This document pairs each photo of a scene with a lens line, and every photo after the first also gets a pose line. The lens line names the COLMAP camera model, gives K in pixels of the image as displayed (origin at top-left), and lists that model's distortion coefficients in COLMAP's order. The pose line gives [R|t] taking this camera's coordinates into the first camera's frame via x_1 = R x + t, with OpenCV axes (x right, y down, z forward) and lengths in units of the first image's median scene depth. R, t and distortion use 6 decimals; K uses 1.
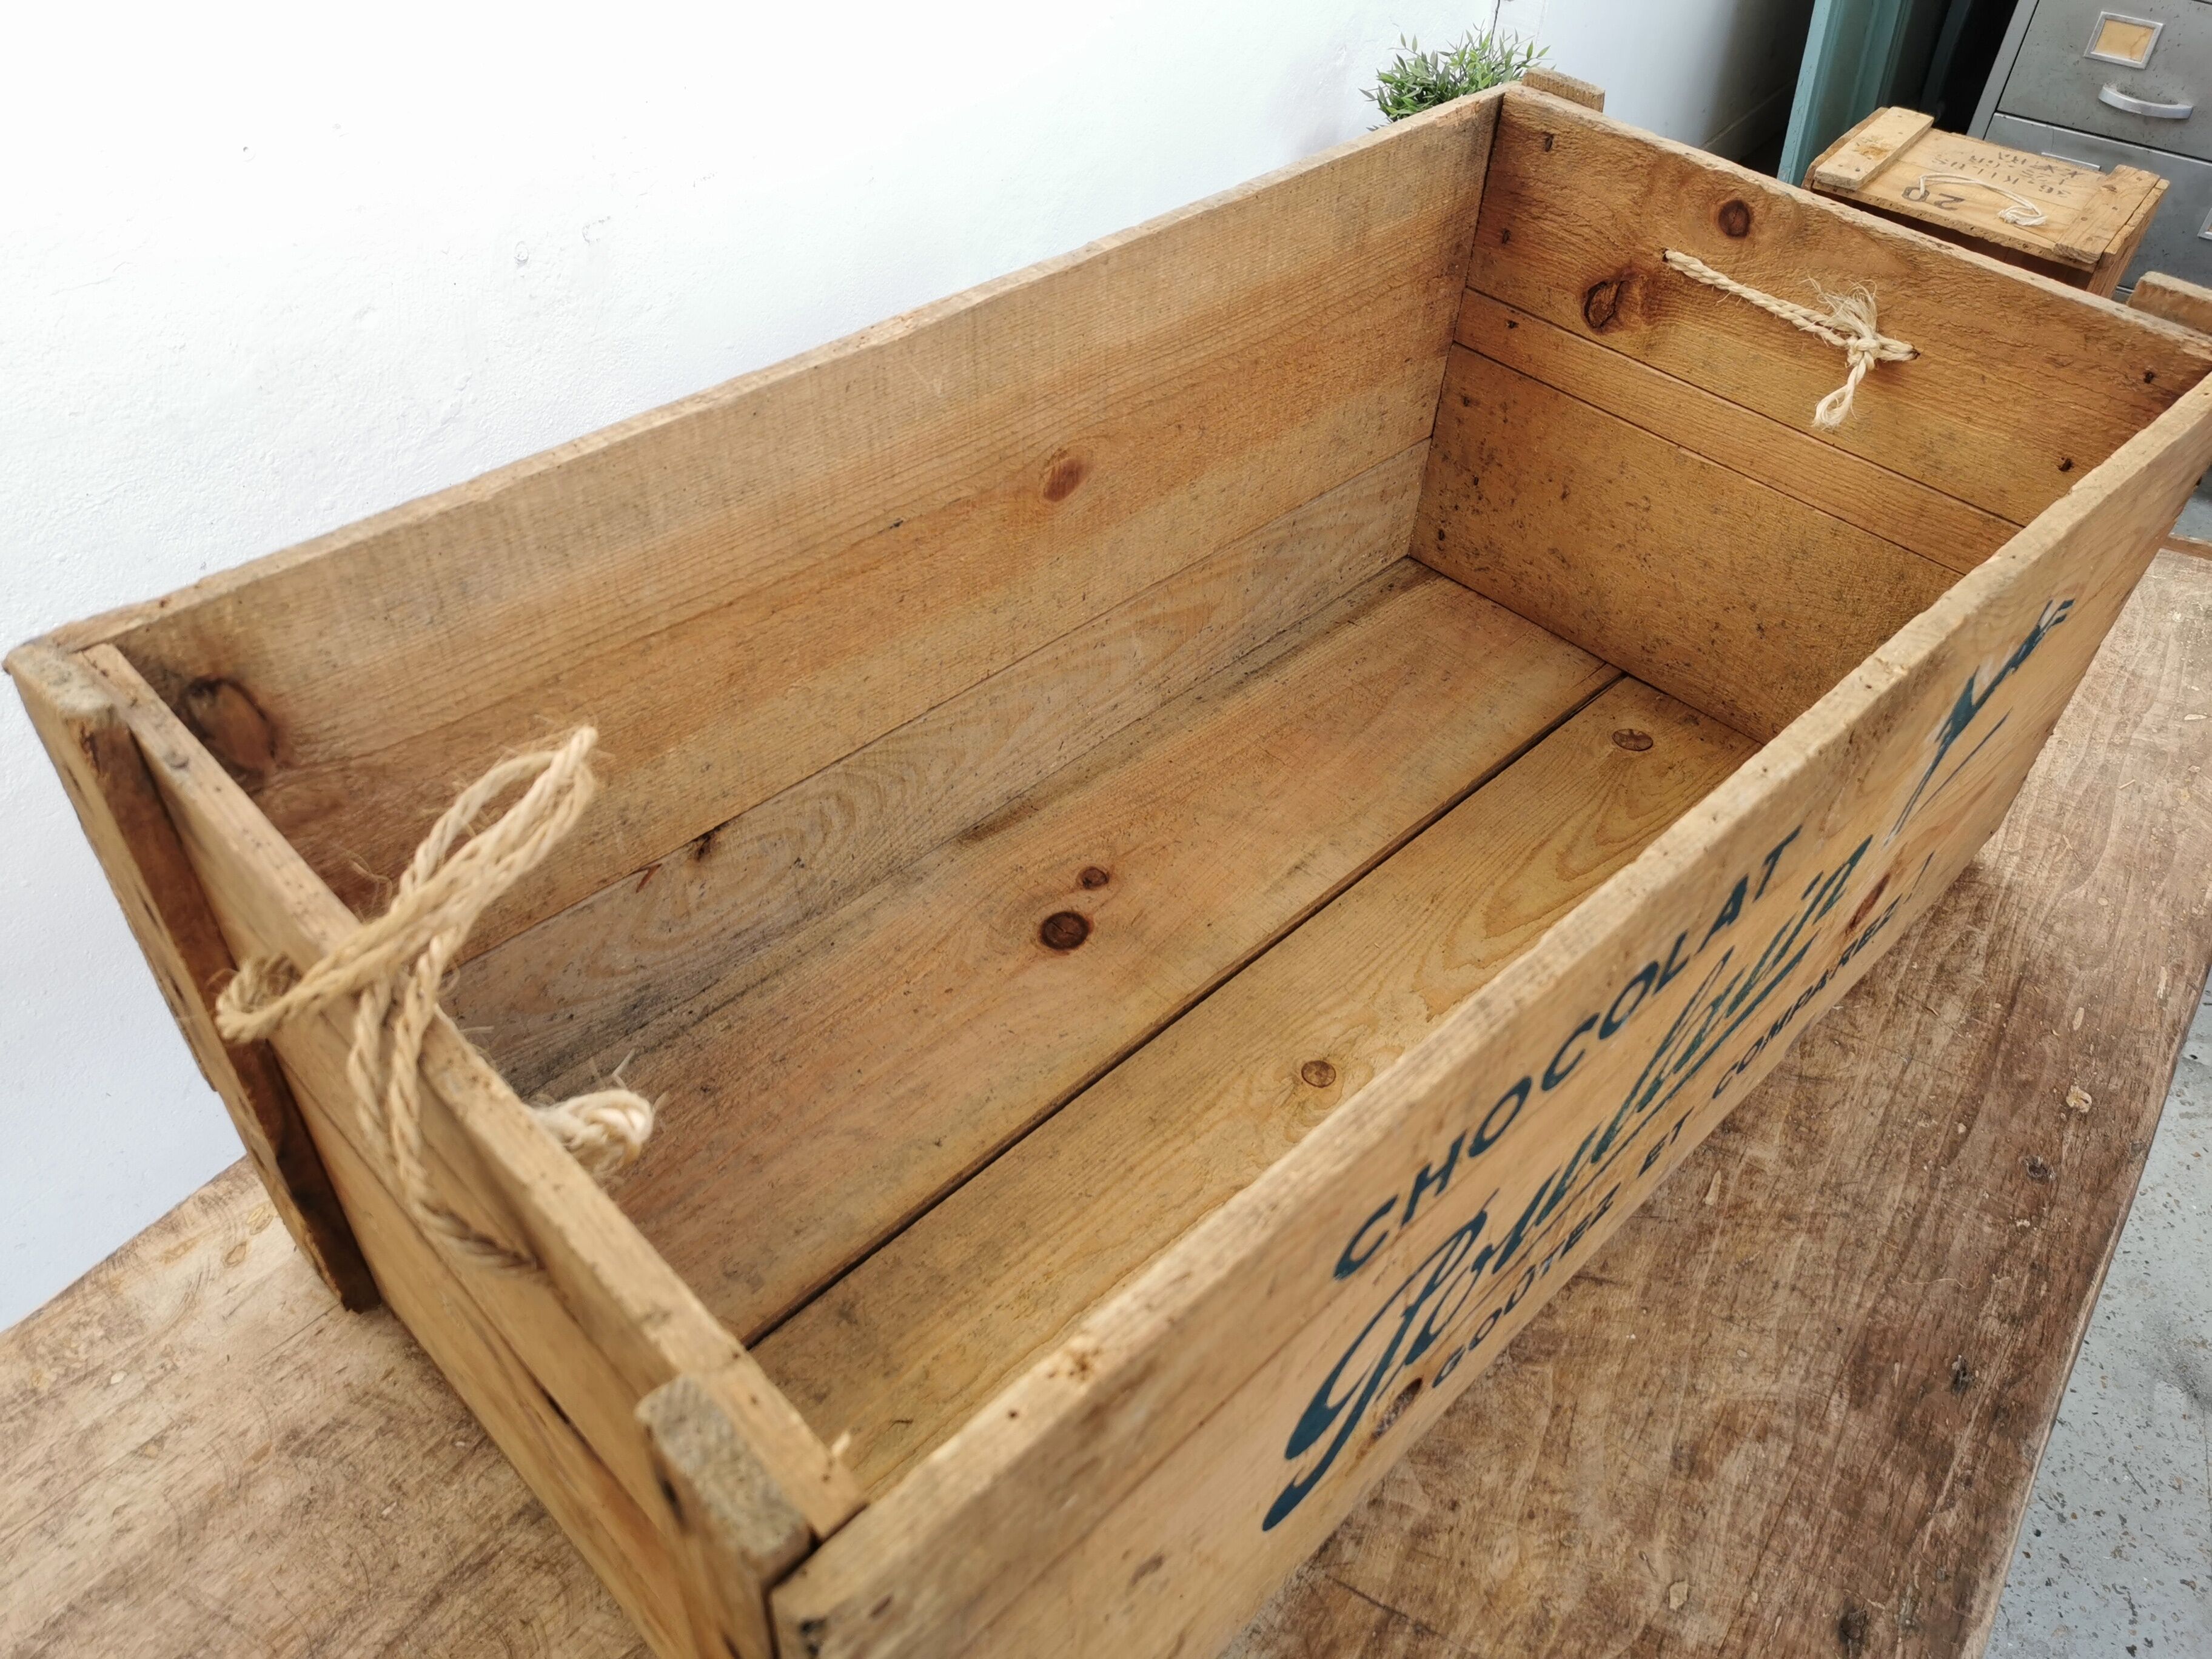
lens RADIAL K [[1703.1, 0, 1090.4], [0, 1703.1, 837.8], [0, 0, 1]] dist [0.048953, -0.049291]
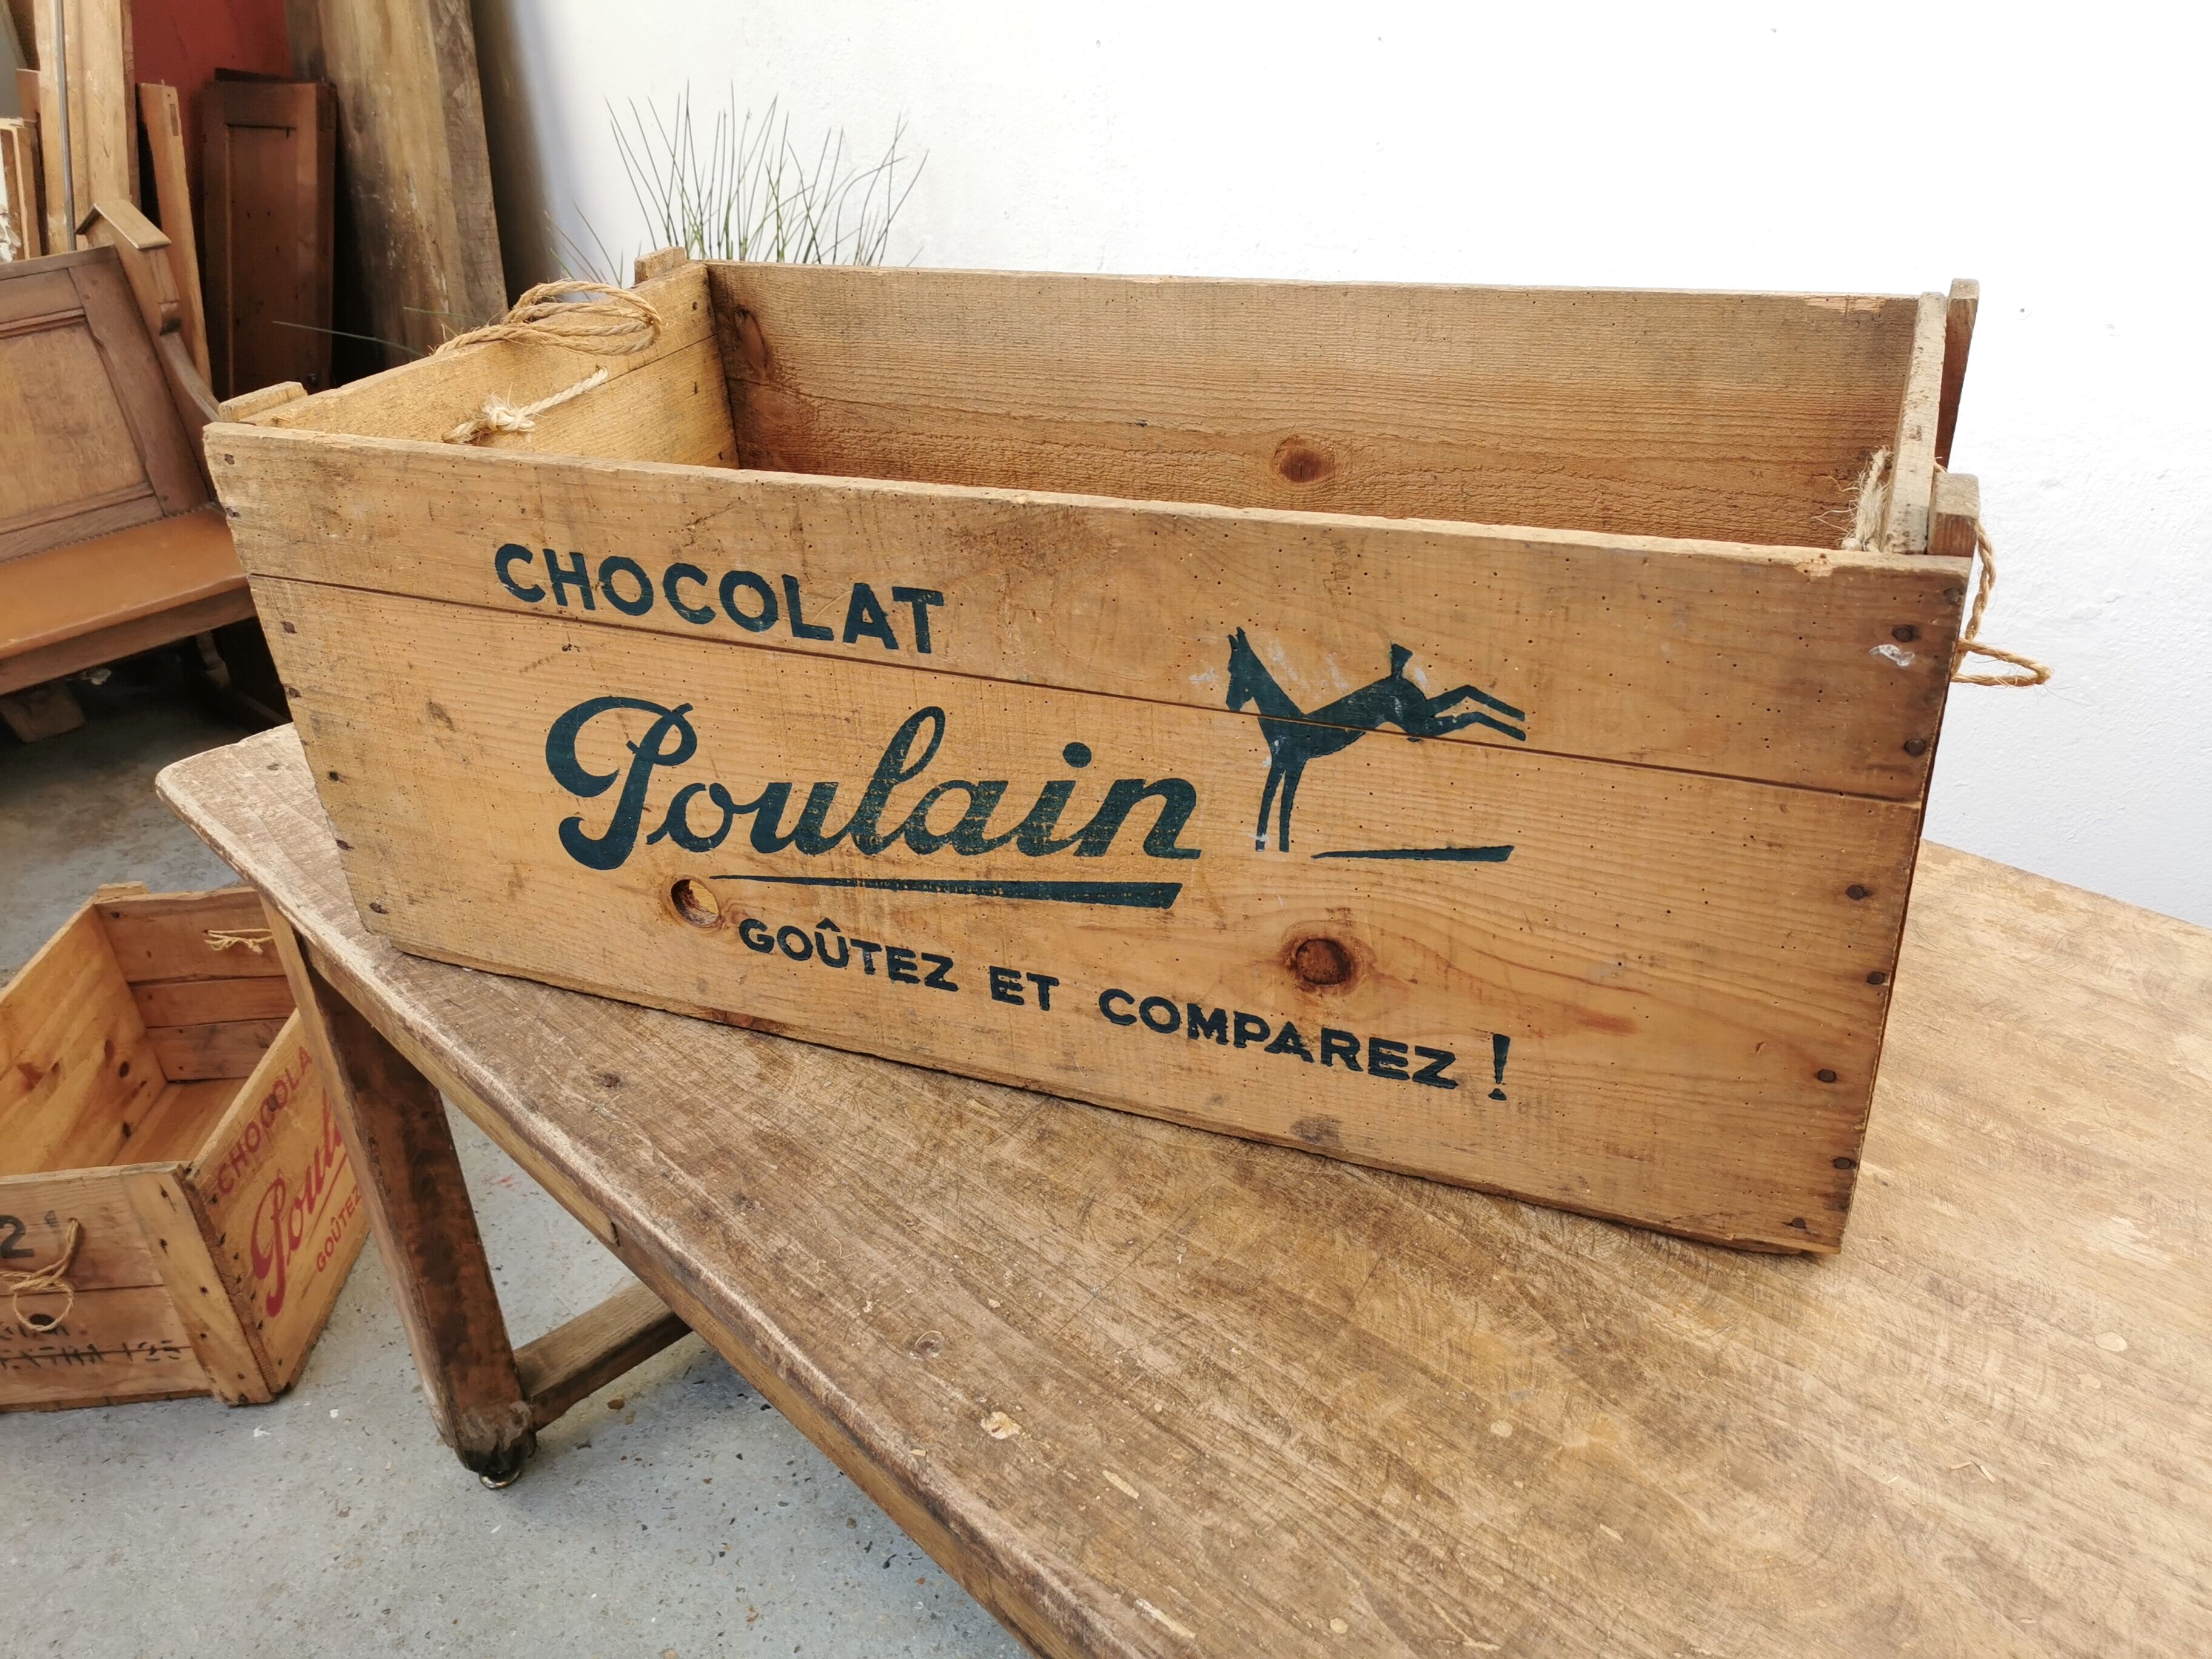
lens RADIAL K [[1703.1, 0, 1104.4], [0, 1703.1, 838.6], [0, 0, 1]] dist [0.048953, -0.049291]
pose [[0.372168, 0.399535, -0.837772, 1.213210], [-0.581777, 0.803710, 0.124844, -0.068560], [0.723205, 0.440934, 0.531556, 0.389600]]
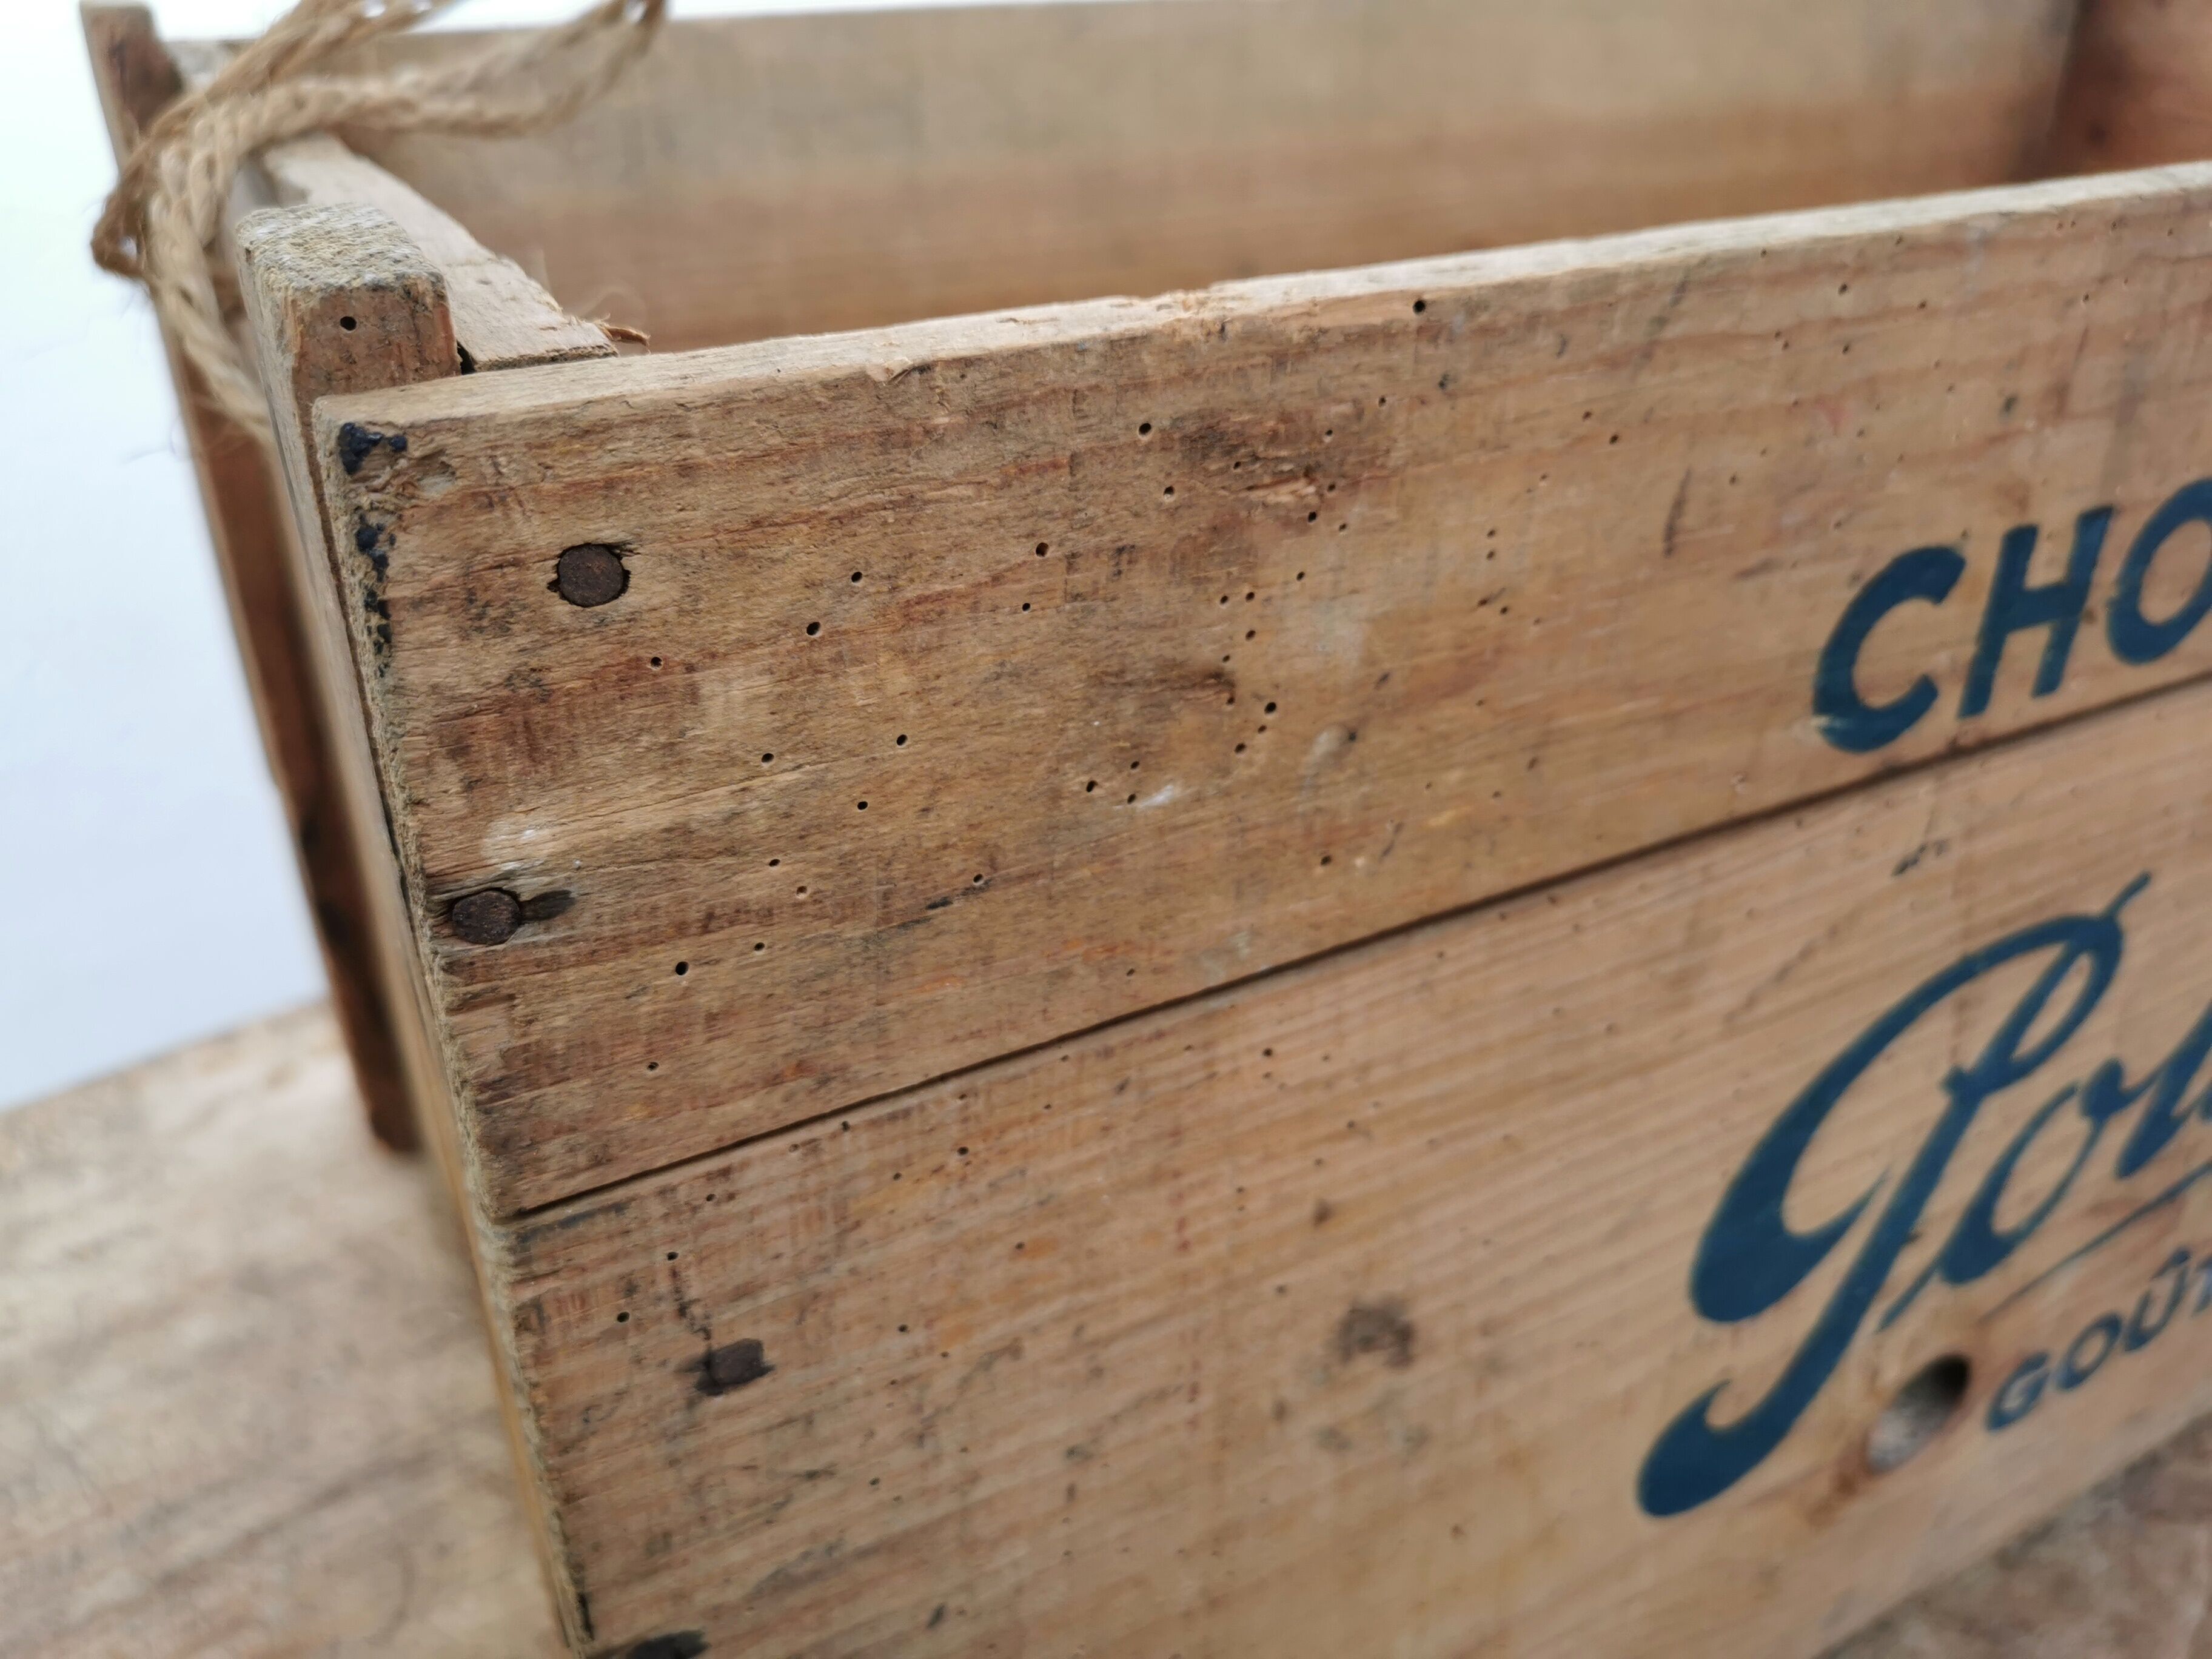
lens RADIAL K [[1703.1, 0, 1059.8], [0, 1703.1, 819.7], [0, 0, 1]] dist [0.048953, -0.049291]
pose [[0.959269, 0.072256, -0.273096, 0.045148], [-0.144524, 0.956169, -0.254665, 0.273975], [0.242725, 0.283761, 0.927666, 0.313393]]
